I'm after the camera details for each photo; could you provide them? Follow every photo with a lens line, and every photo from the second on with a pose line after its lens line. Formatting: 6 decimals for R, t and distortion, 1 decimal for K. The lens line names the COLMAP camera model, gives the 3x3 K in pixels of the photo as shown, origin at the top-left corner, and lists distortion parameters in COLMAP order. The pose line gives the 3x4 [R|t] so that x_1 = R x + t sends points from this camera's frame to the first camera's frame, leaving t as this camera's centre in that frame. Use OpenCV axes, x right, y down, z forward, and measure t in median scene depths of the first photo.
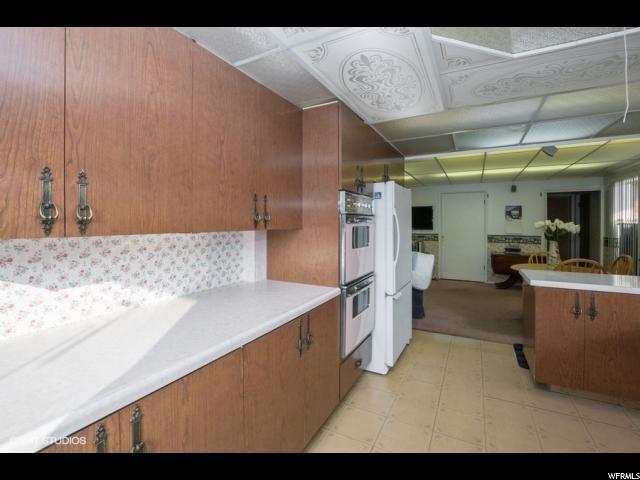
lens RADIAL K [[286.6, 0, 319.4], [0, 286.6, 228.1], [0, 0, 1]] dist [-0.025109, -0.000048]
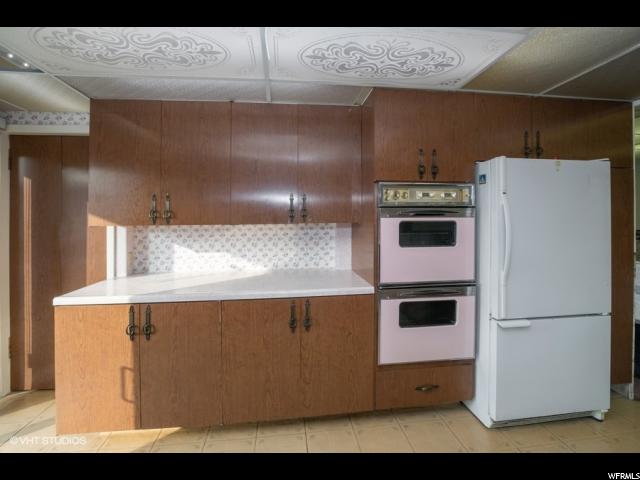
lens RADIAL K [[290.2, 0, 320.3], [0, 290.2, 217.2], [0, 0, 1]] dist [-0.024041, -0.000199]
pose [[0.591894, -0.006156, -0.805992, 0.913263], [-0.007147, 0.999891, -0.012885, -0.005454], [0.805984, 0.013387, 0.591786, 0.374226]]
